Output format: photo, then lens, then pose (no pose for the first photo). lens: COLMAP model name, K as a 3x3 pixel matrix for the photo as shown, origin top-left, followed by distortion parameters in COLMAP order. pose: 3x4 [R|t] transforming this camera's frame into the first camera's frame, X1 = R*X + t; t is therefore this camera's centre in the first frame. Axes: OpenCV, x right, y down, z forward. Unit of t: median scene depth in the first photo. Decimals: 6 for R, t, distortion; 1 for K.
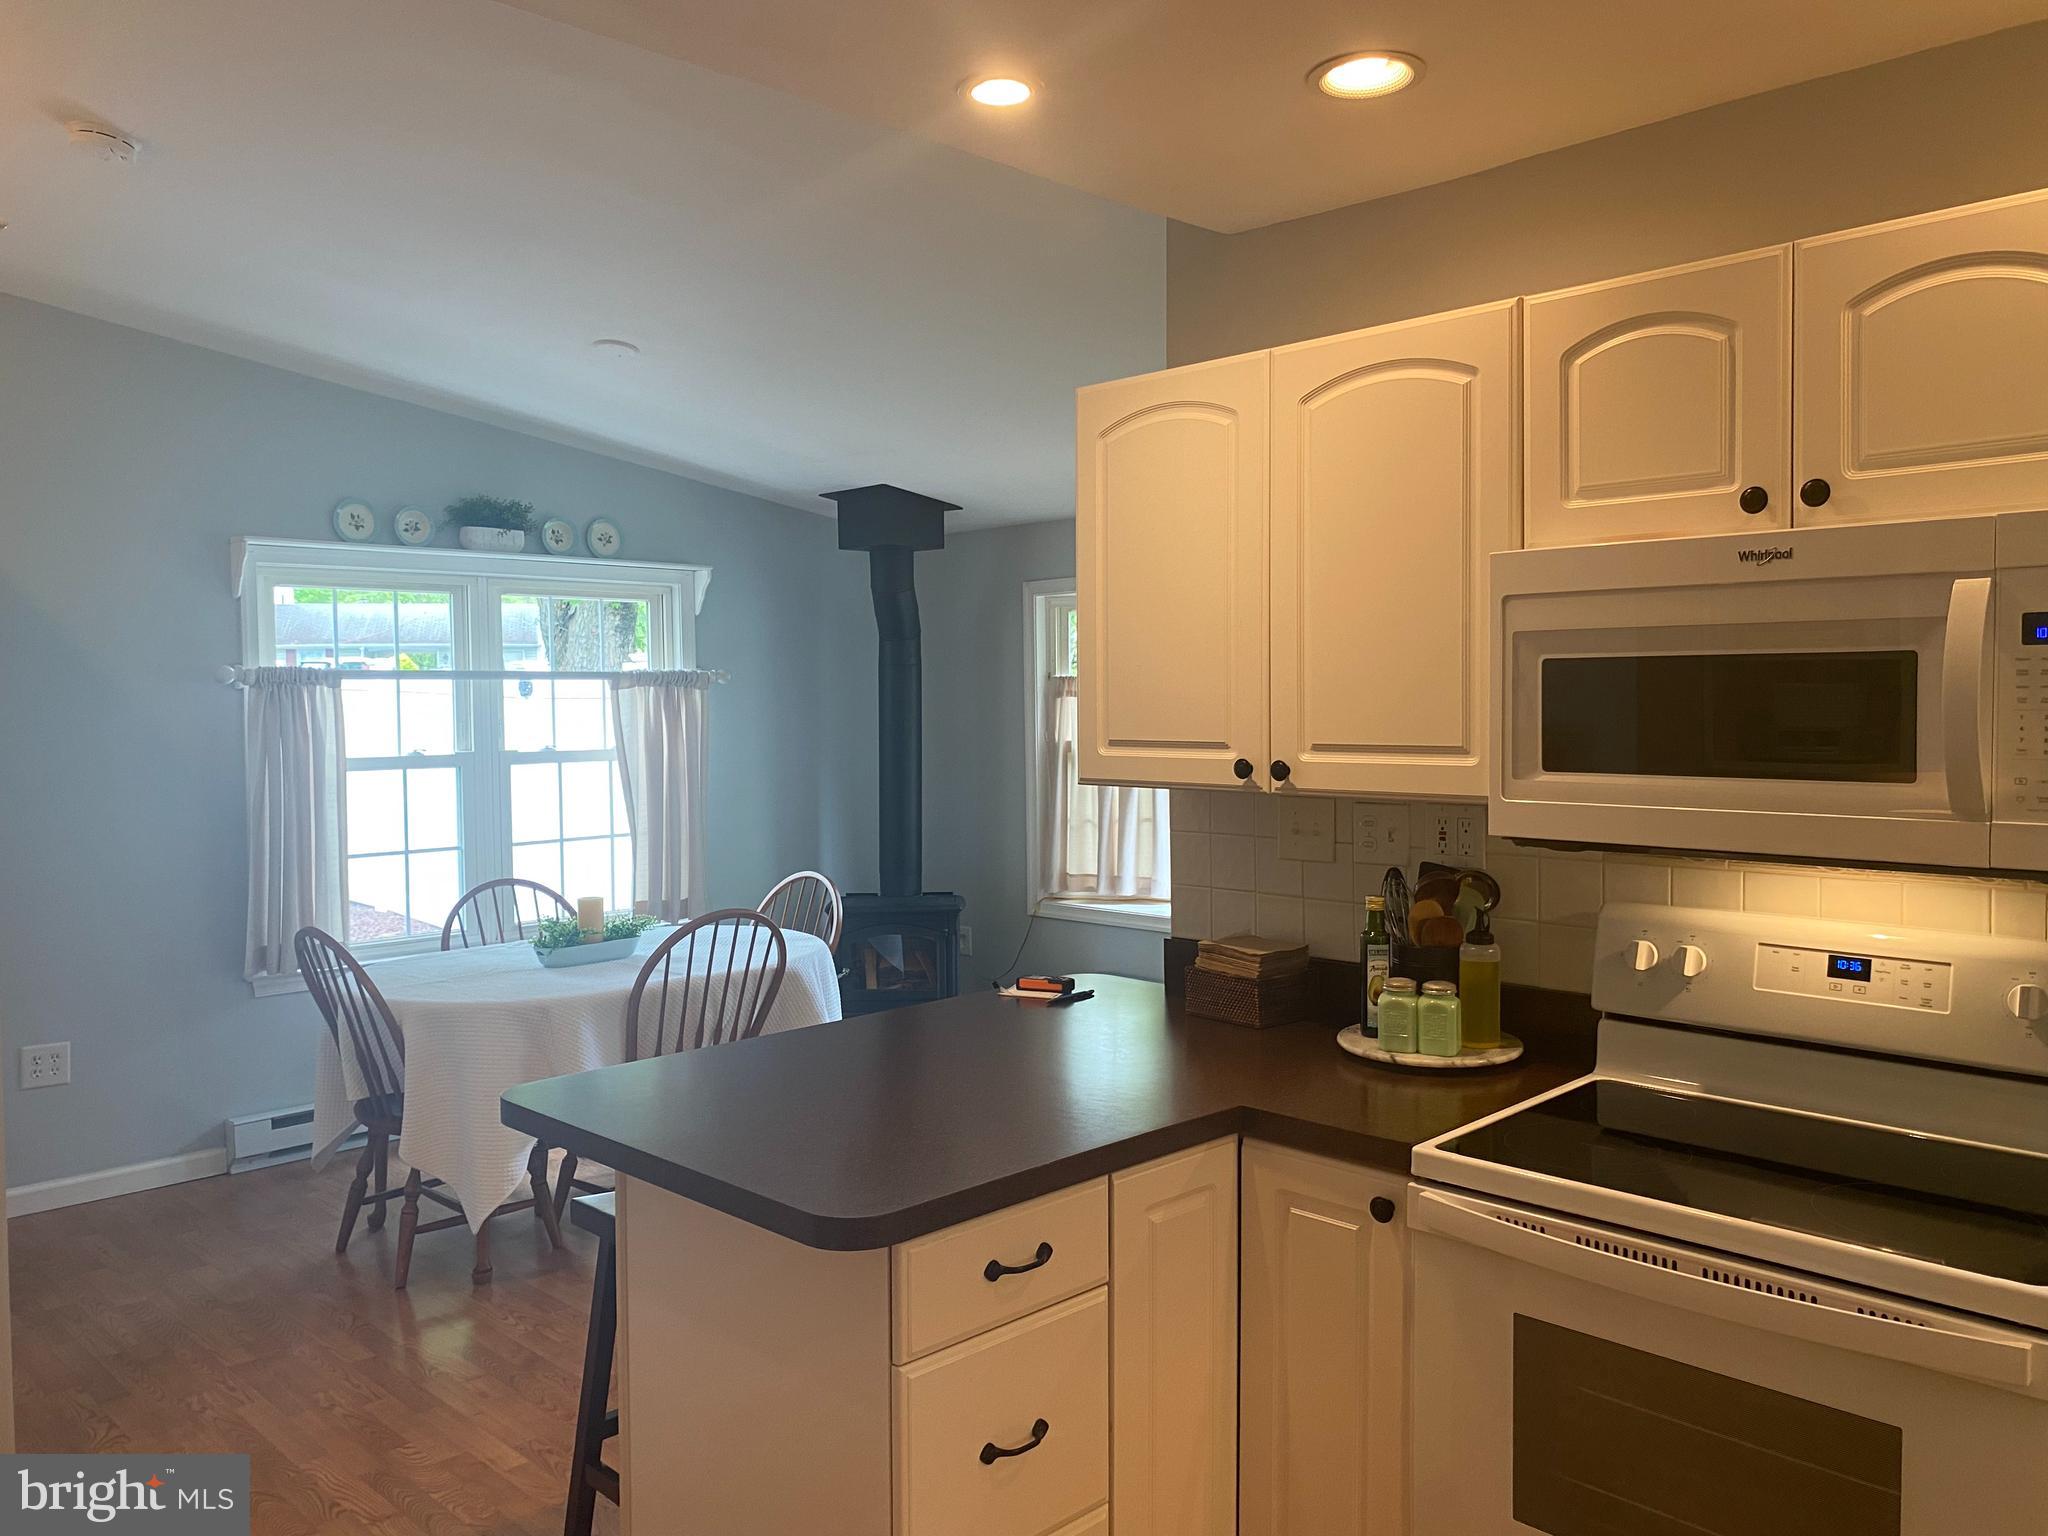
lens RADIAL K [[1550.6, 0, 1024.0], [0, 1550.6, 768.0], [0, 0, 1]] dist [0.033592, -0.048812]
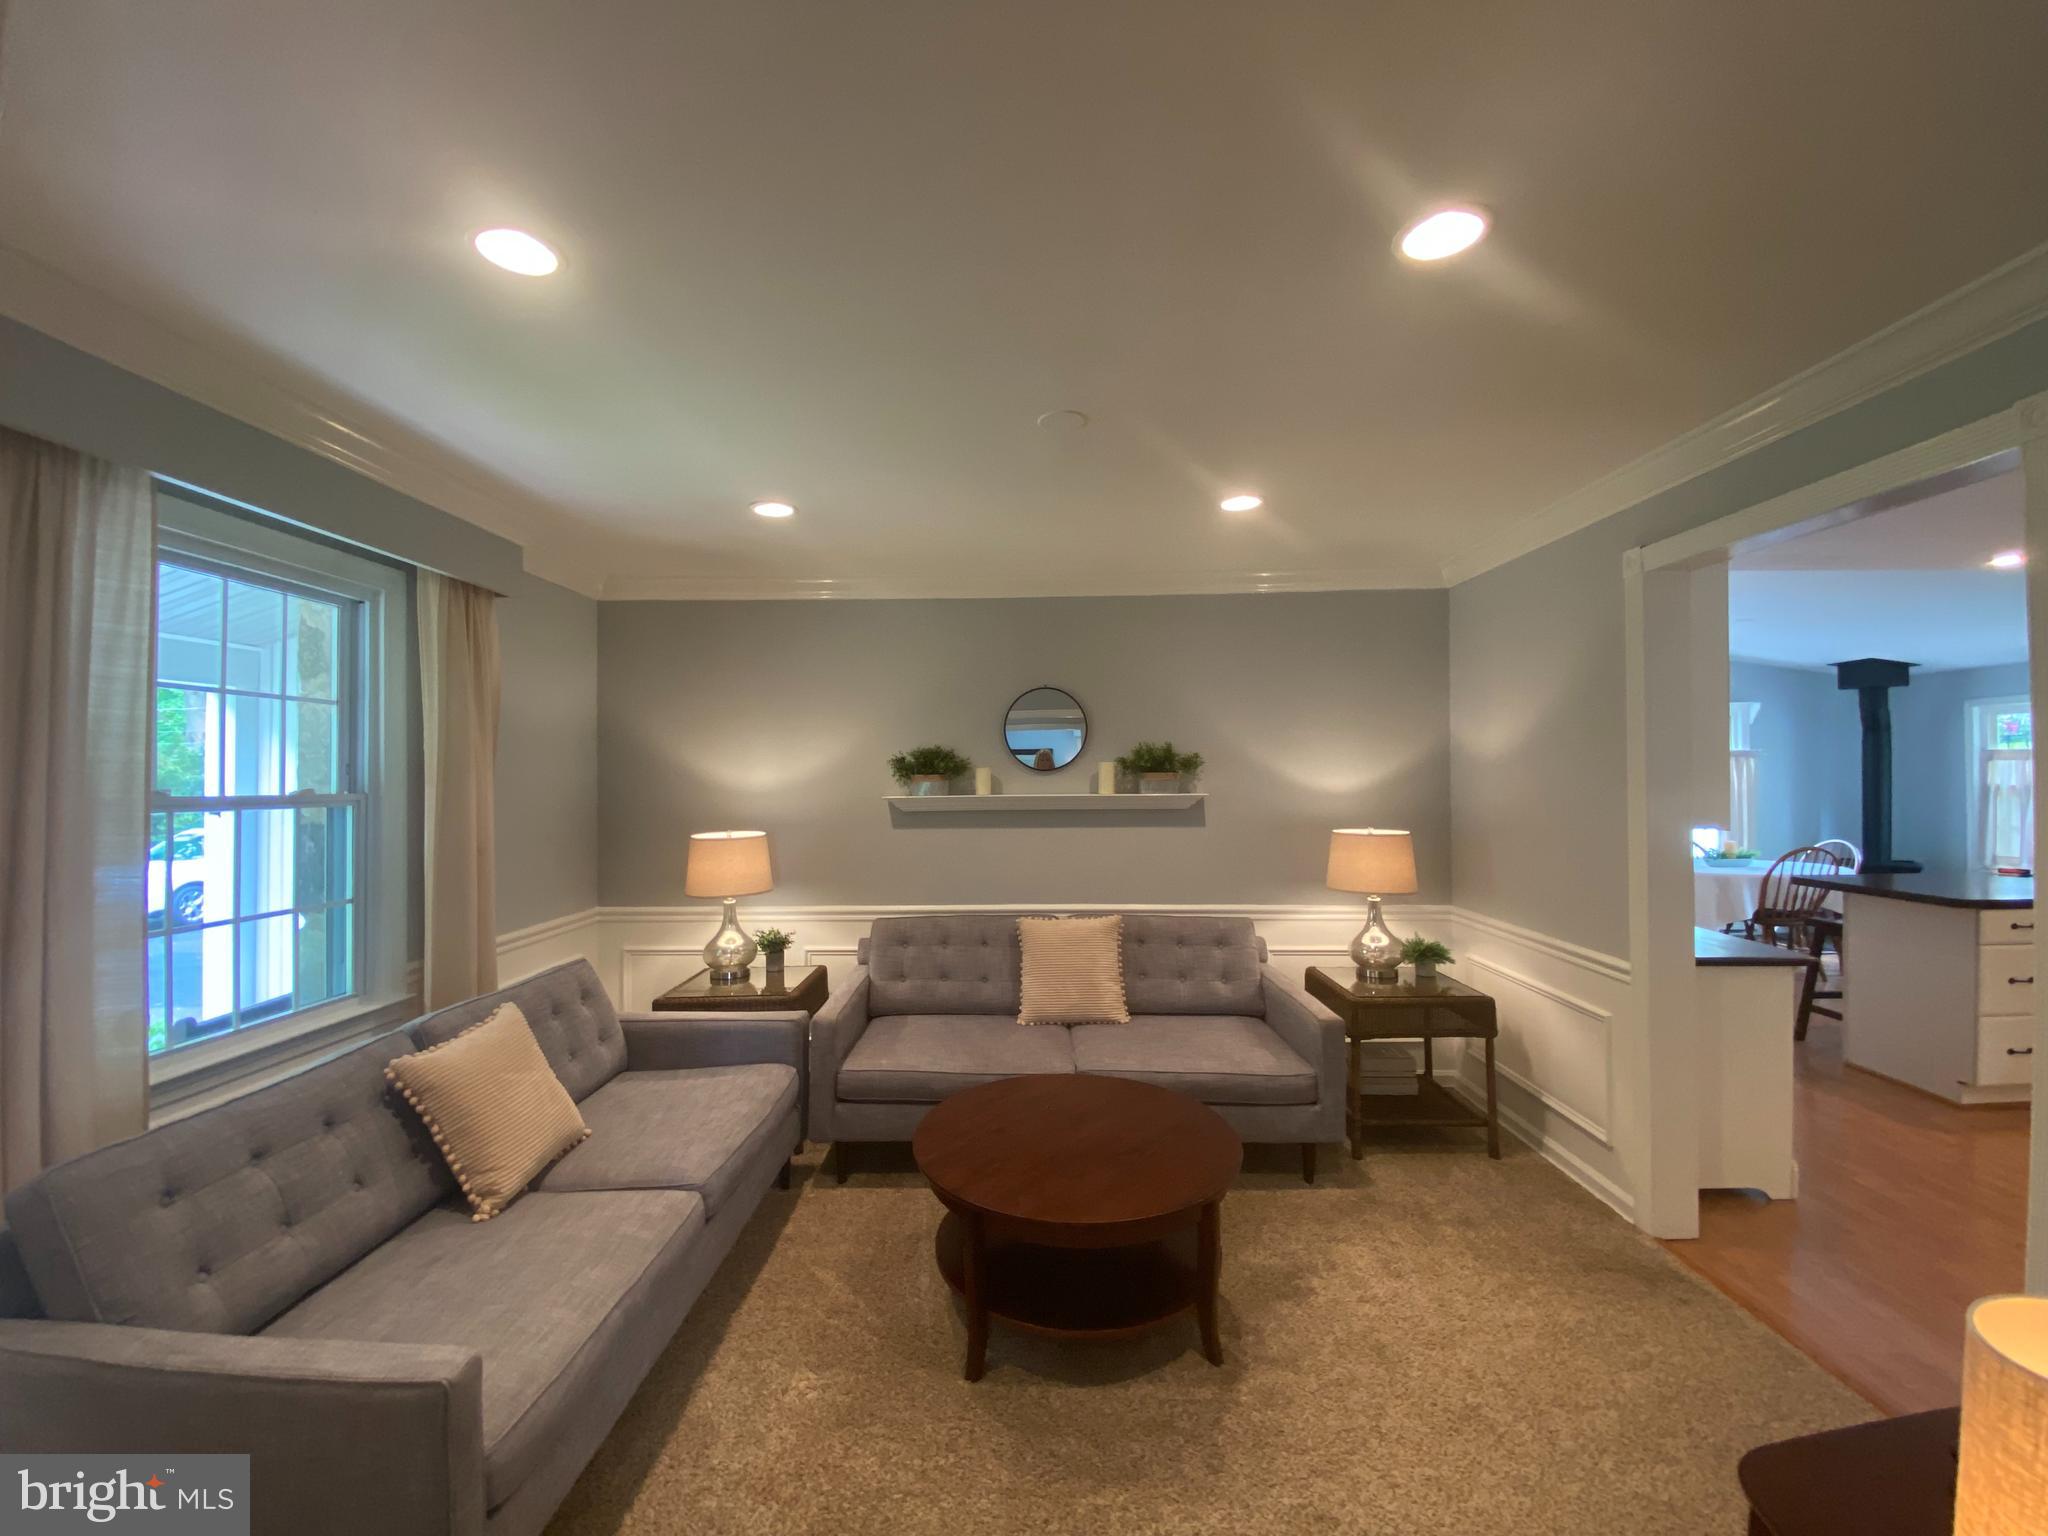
lens RADIAL K [[869.0, 0, 1024.0], [0, 869.0, 768.0], [0, 0, 1]] dist [-0.000503, -0.010971]
pose [[0.699838, -0.004727, -0.714286, -0.190695], [-0.022628, 0.999330, -0.028784, 0.061604], [0.713943, 0.036307, 0.699262, -1.768264]]
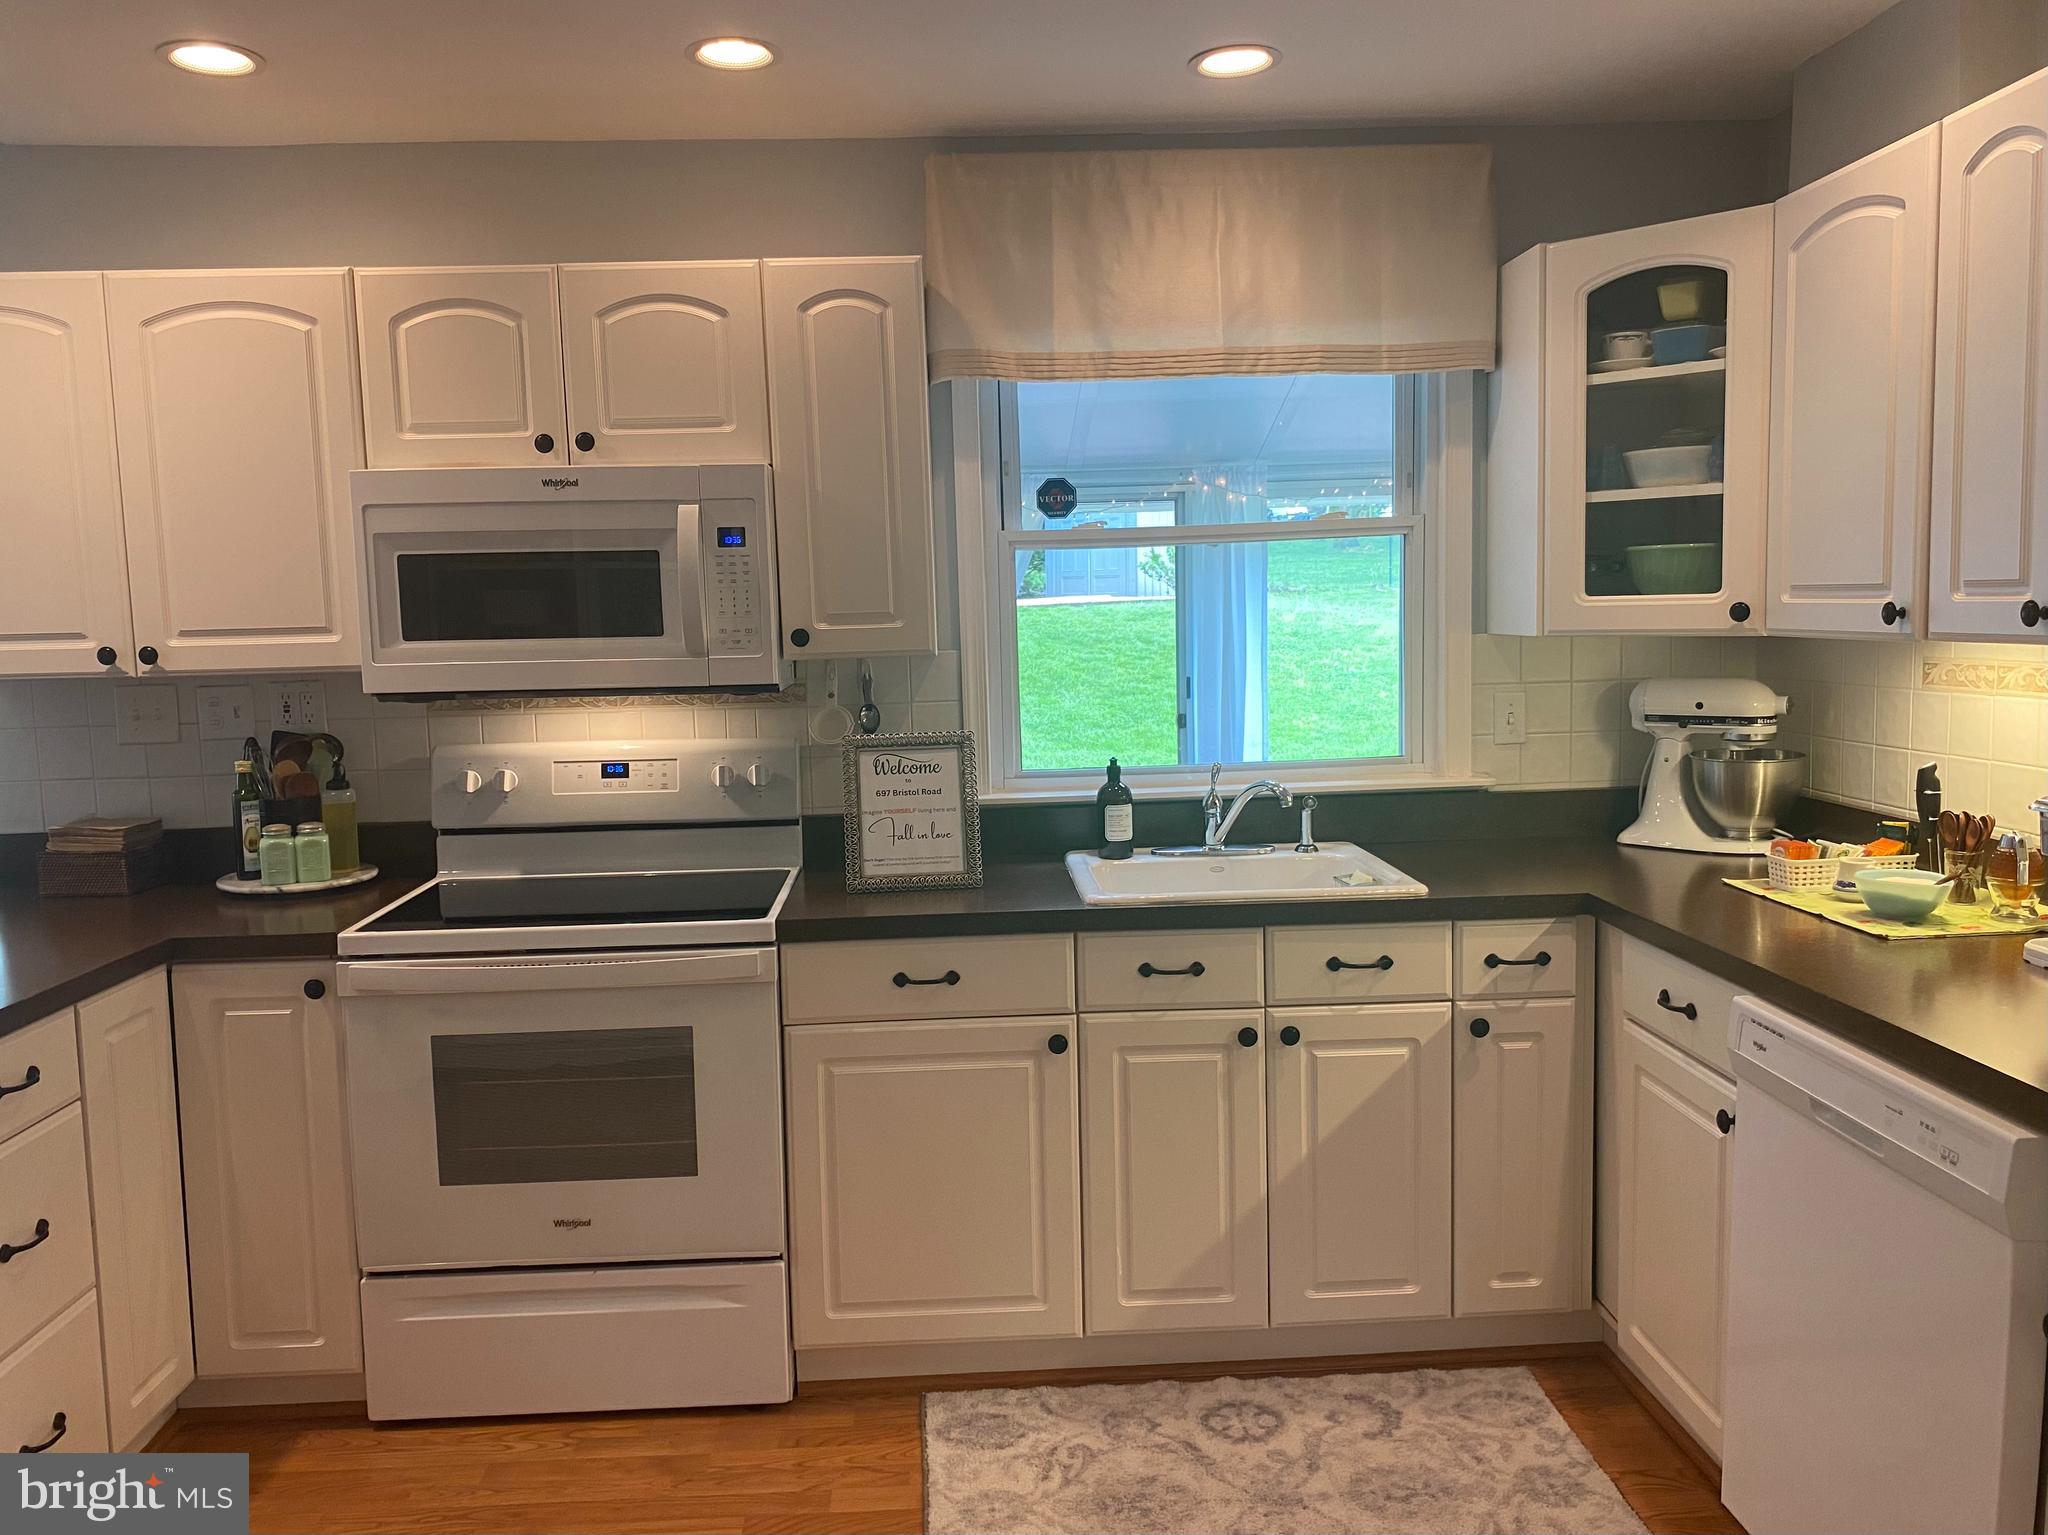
lens RADIAL K [[1550.9, 0, 1024.0], [0, 1550.9, 767.5], [0, 0, 1]] dist [-0.119001, 0.055468]
pose [[0.666110, -0.074550, 0.742118, -0.257500], [0.038513, 0.997103, 0.065596, 0.041525], [-0.744858, -0.015113, 0.667052, -0.222580]]
